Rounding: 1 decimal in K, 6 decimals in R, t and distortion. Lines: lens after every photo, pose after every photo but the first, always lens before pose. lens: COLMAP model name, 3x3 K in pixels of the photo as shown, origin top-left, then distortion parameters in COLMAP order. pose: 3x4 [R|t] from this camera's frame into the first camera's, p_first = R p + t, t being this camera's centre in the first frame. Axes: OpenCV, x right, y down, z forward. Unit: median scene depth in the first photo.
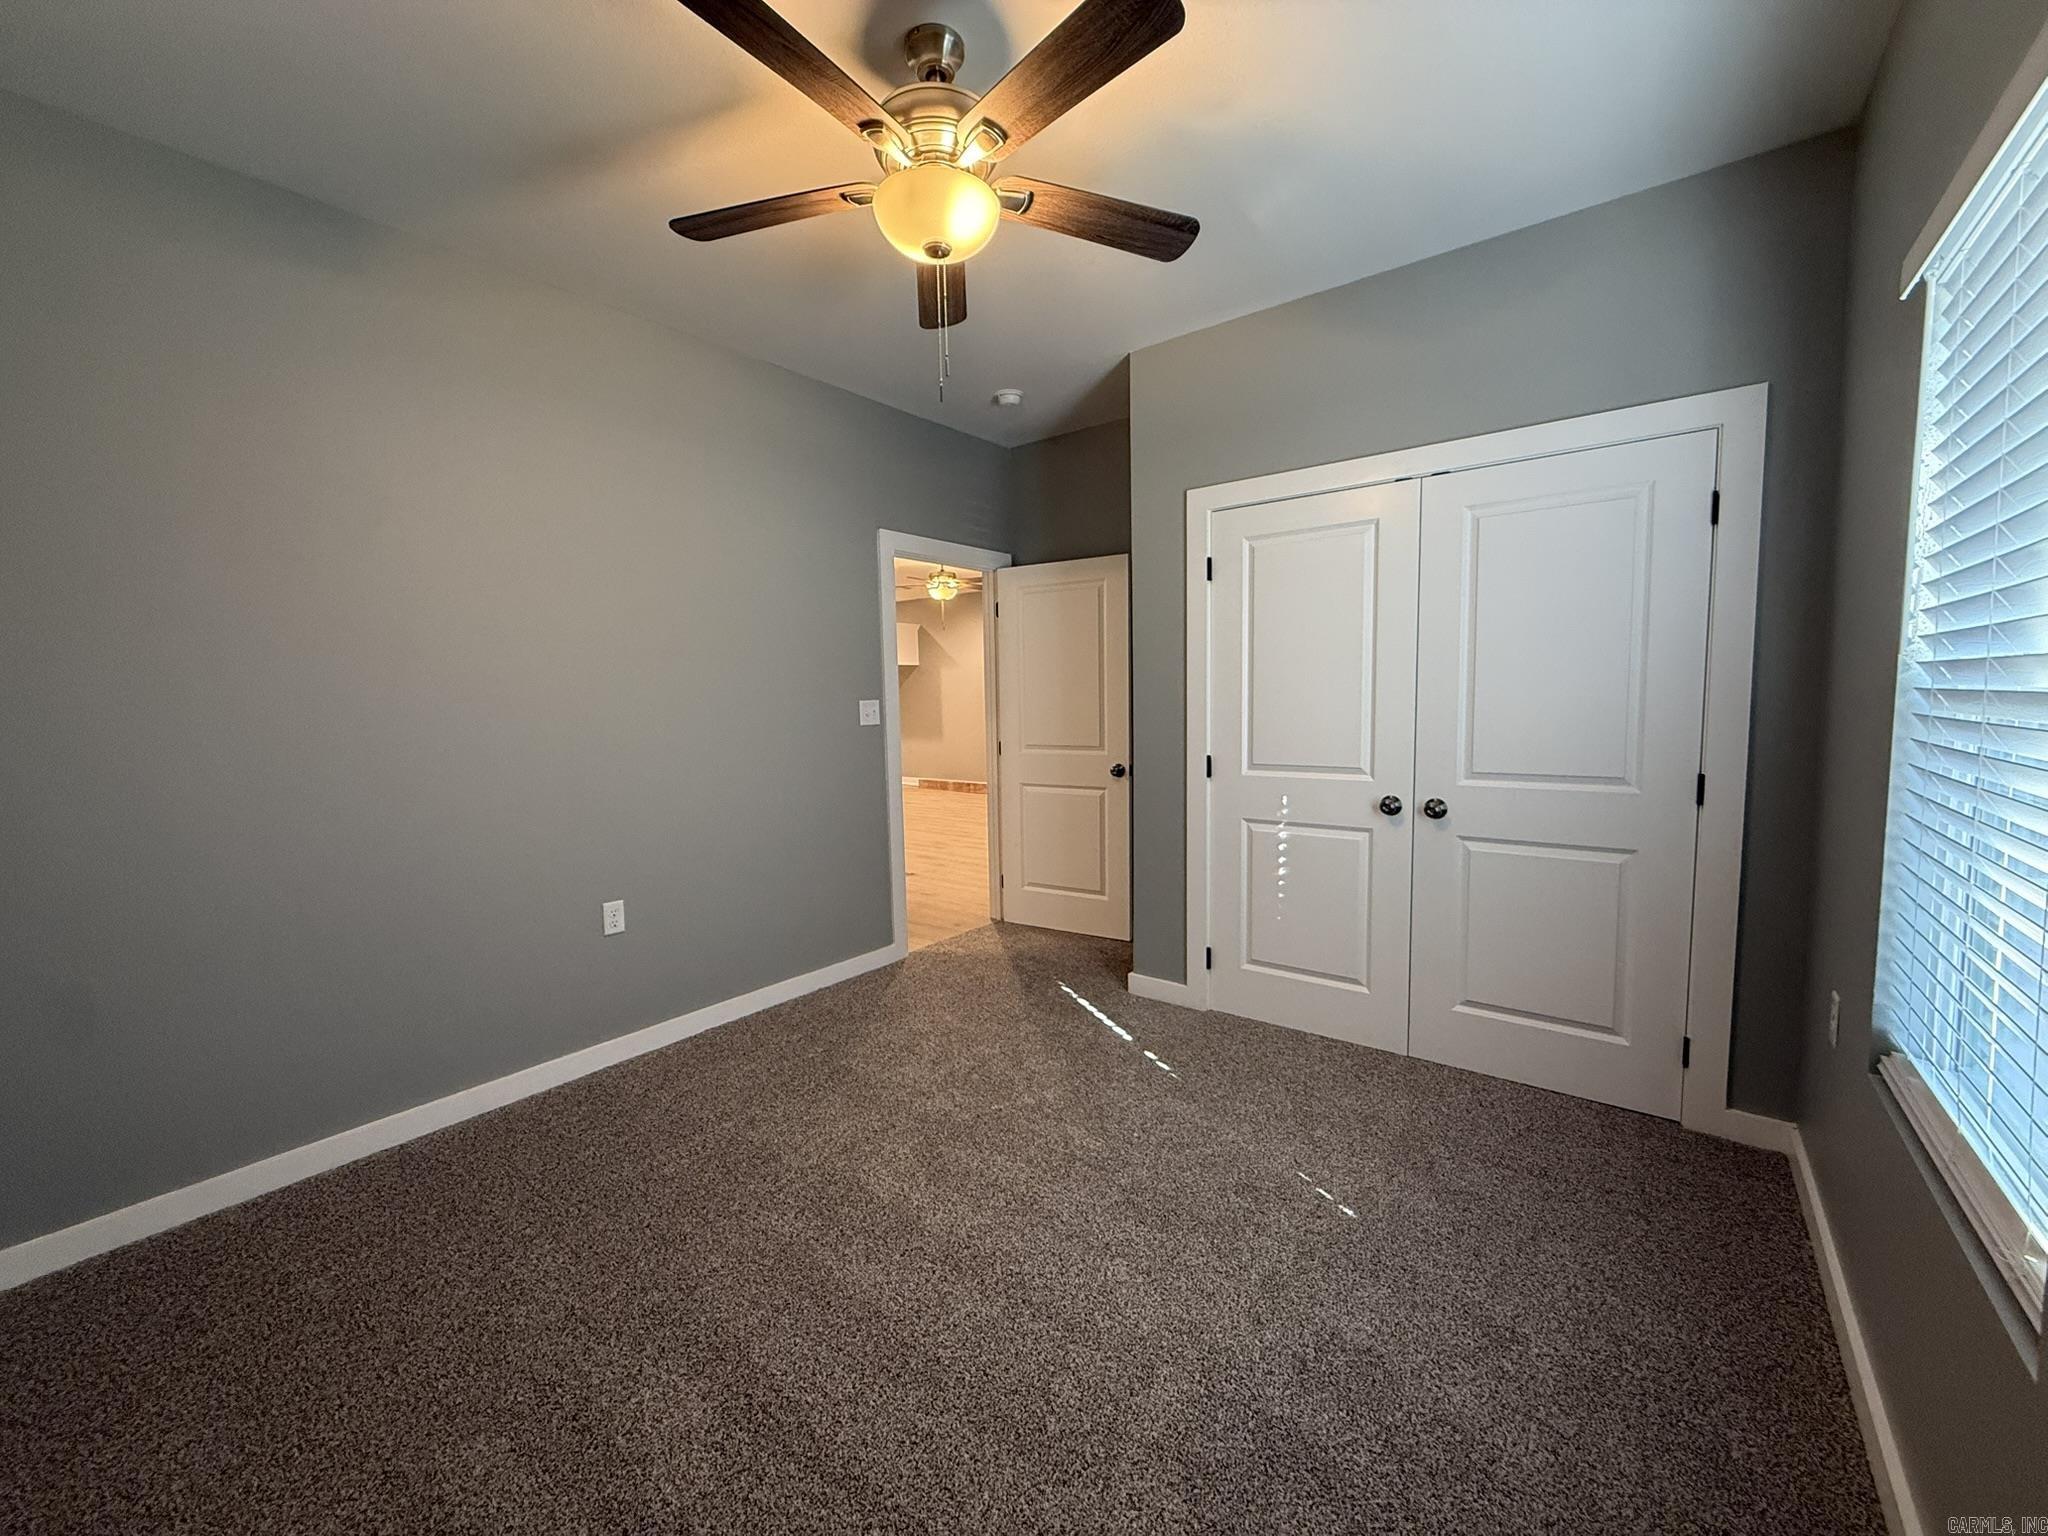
lens RADIAL K [[816.6, 0, 1016.3], [0, 816.6, 764.4], [0, 0, 1]] dist [0.000609, -0.000060]
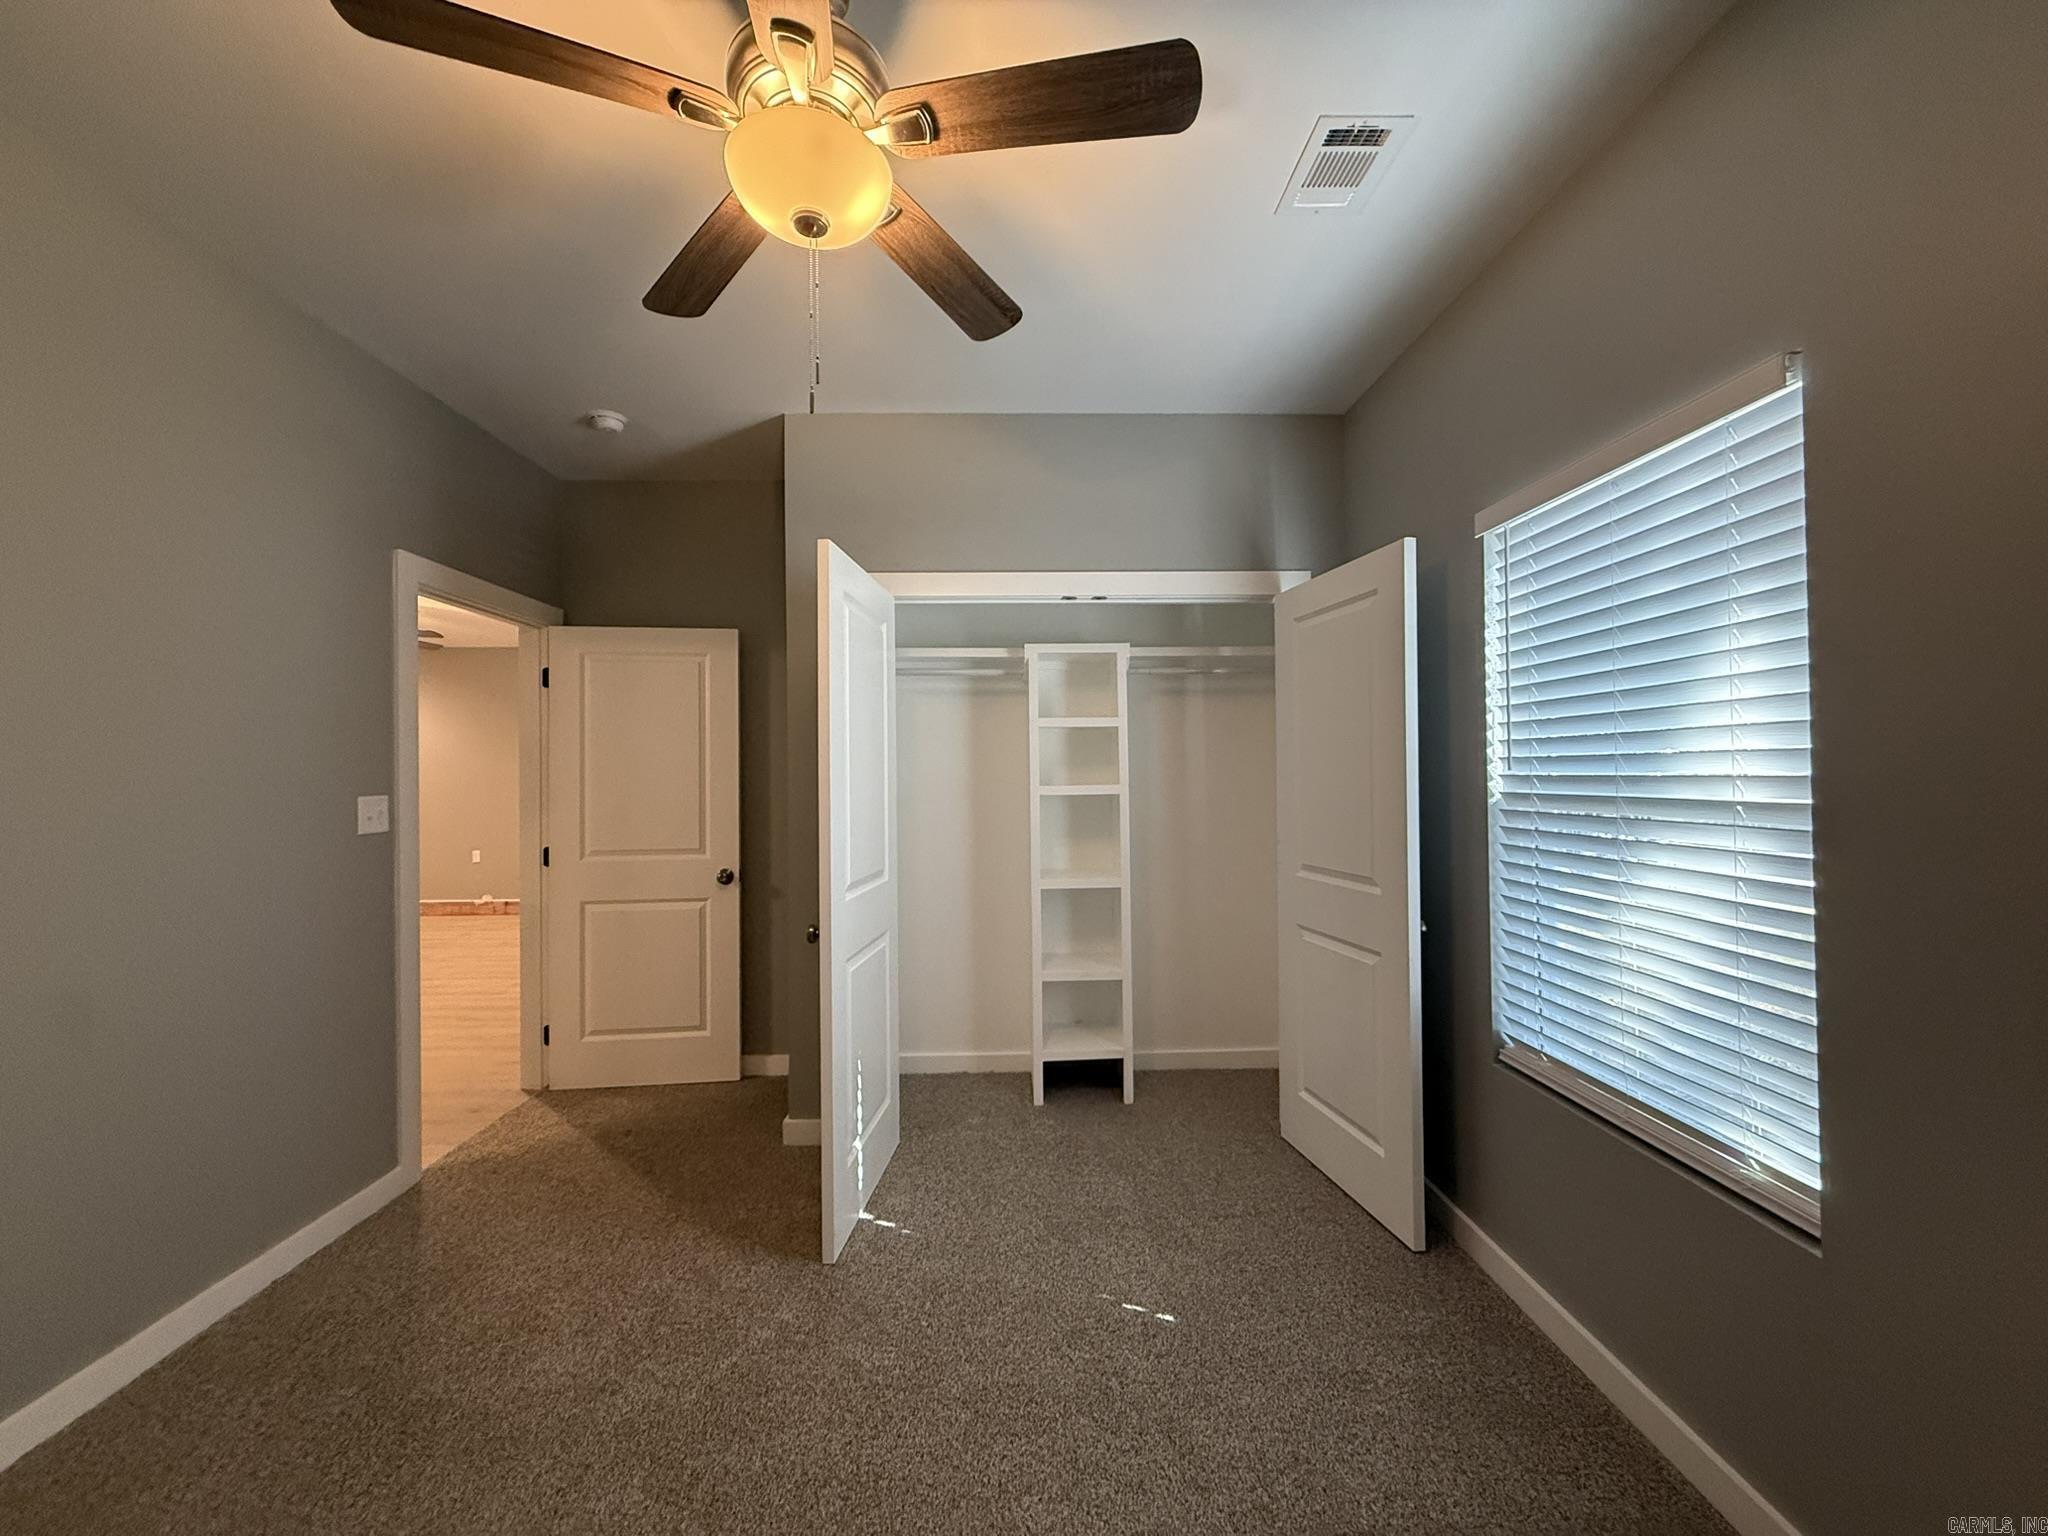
lens RADIAL K [[815.0, 0, 1016.6], [0, 815.0, 764.1], [0, 0, 1]] dist [-0.000060, 0.000119]
pose [[0.771290, 0.021364, 0.636126, -0.194398], [0.047040, 0.994790, -0.090445, -0.019241], [-0.634744, 0.099682, 0.766266, 0.153001]]
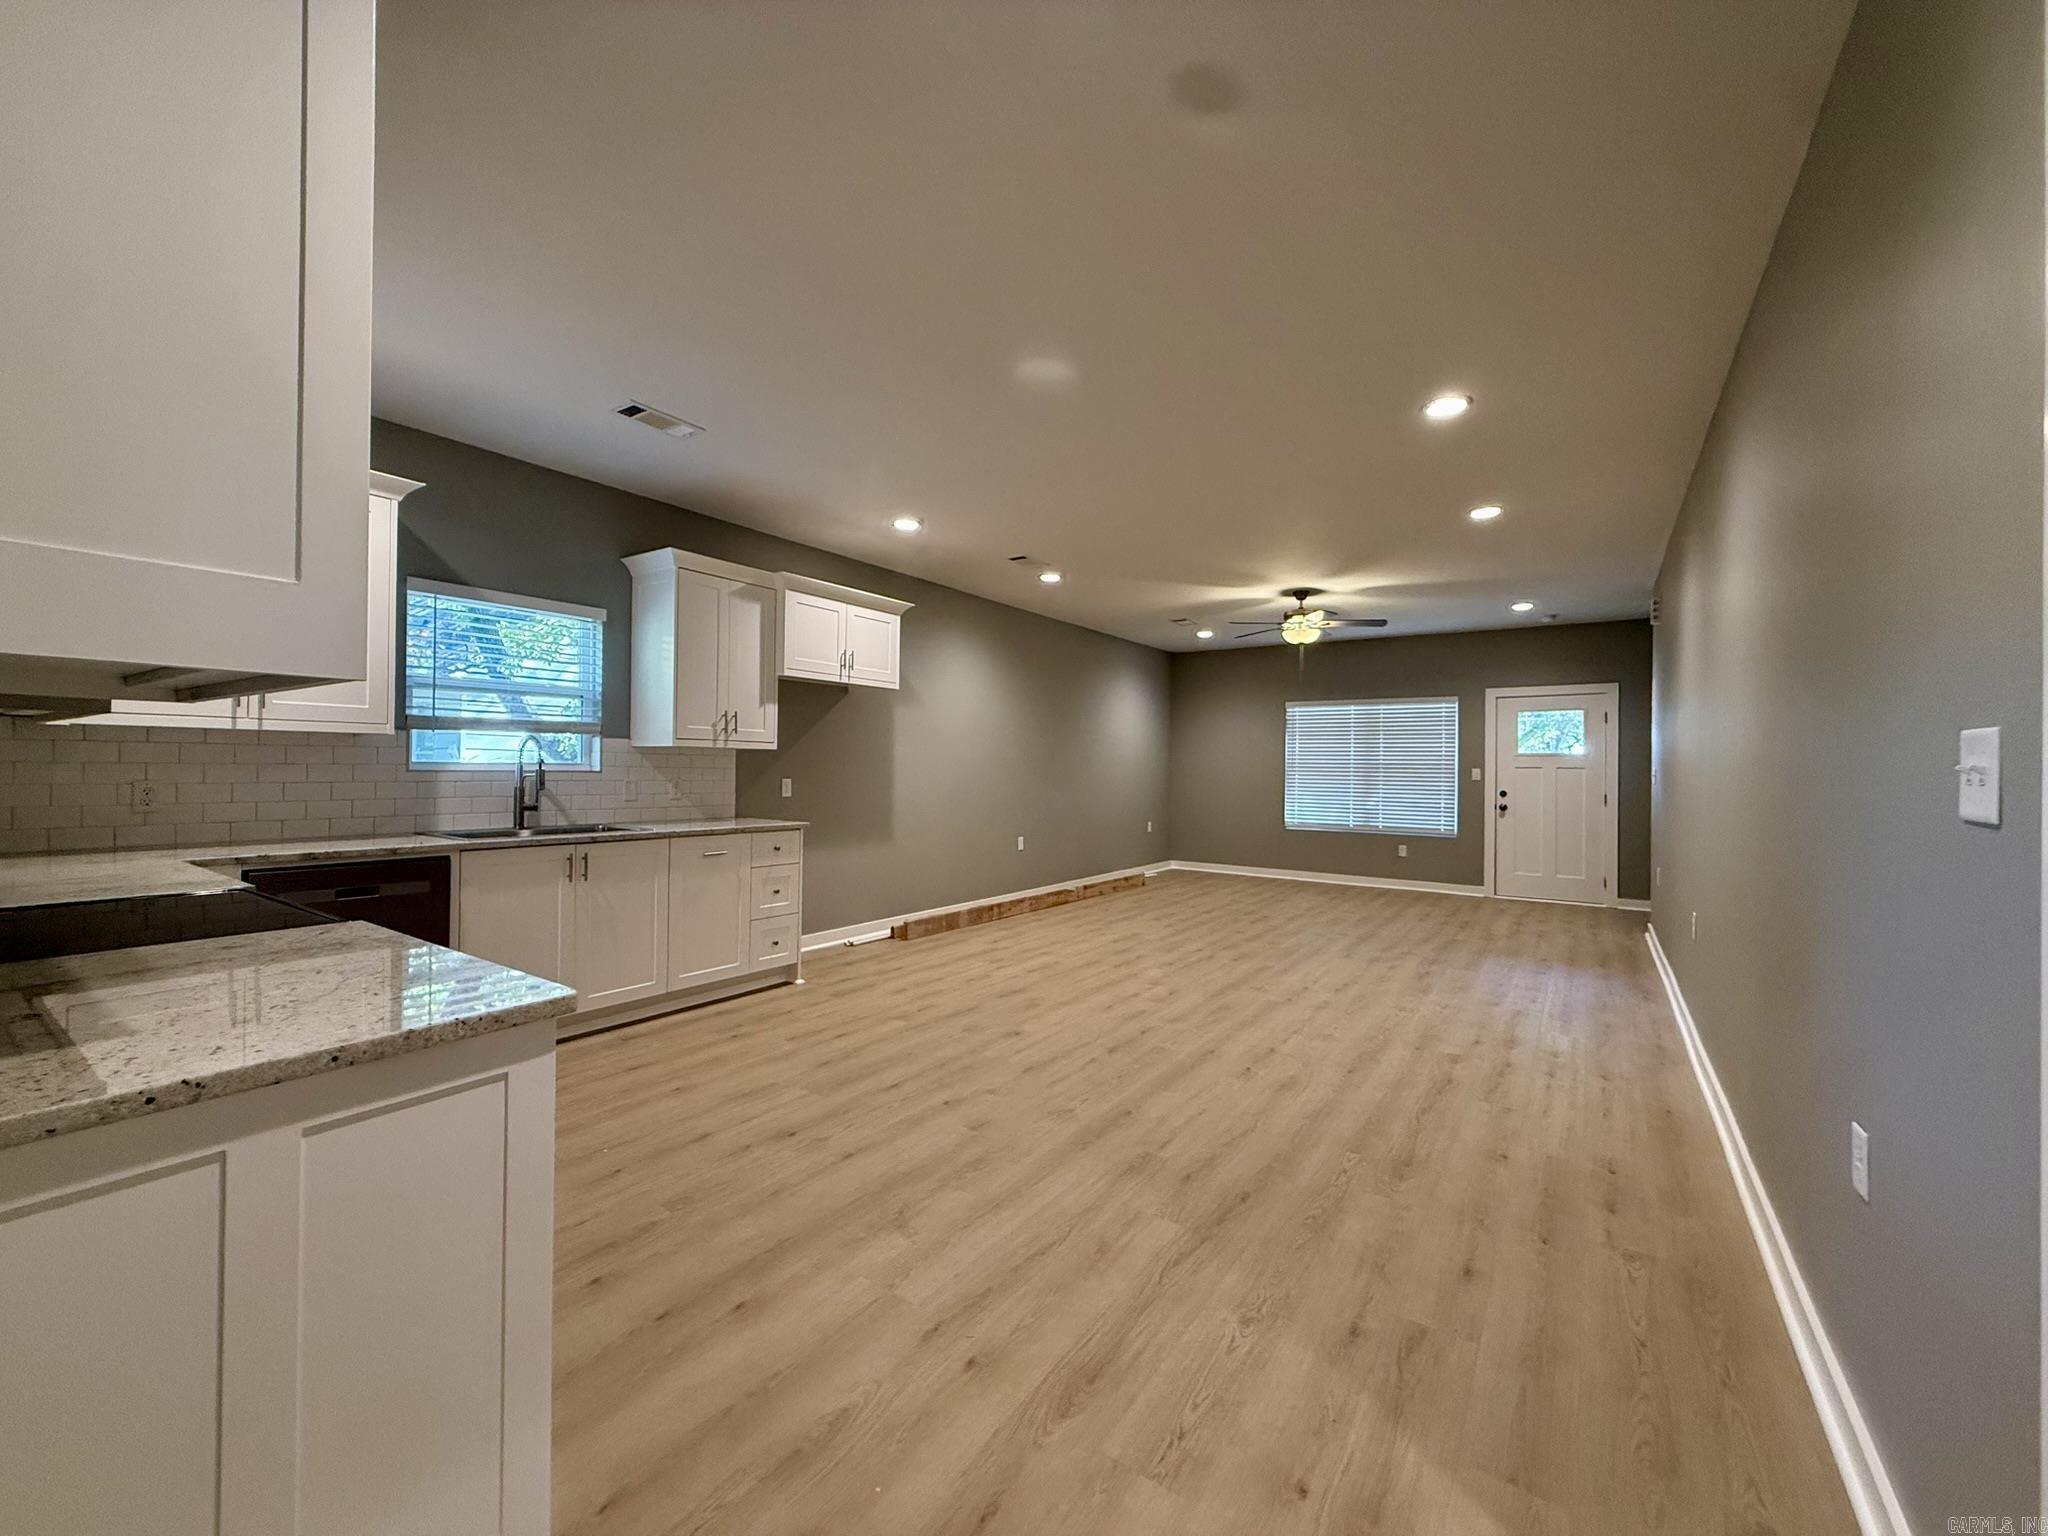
lens RADIAL K [[815.0, 0, 1016.6], [0, 815.0, 764.1], [0, 0, 1]] dist [-0.000060, 0.000119]
pose [[-0.056073, 0.024033, 0.998137, -2.208843], [0.074939, 0.996992, -0.019795, -0.224014], [-0.995610, 0.073690, -0.057705, 3.435923]]
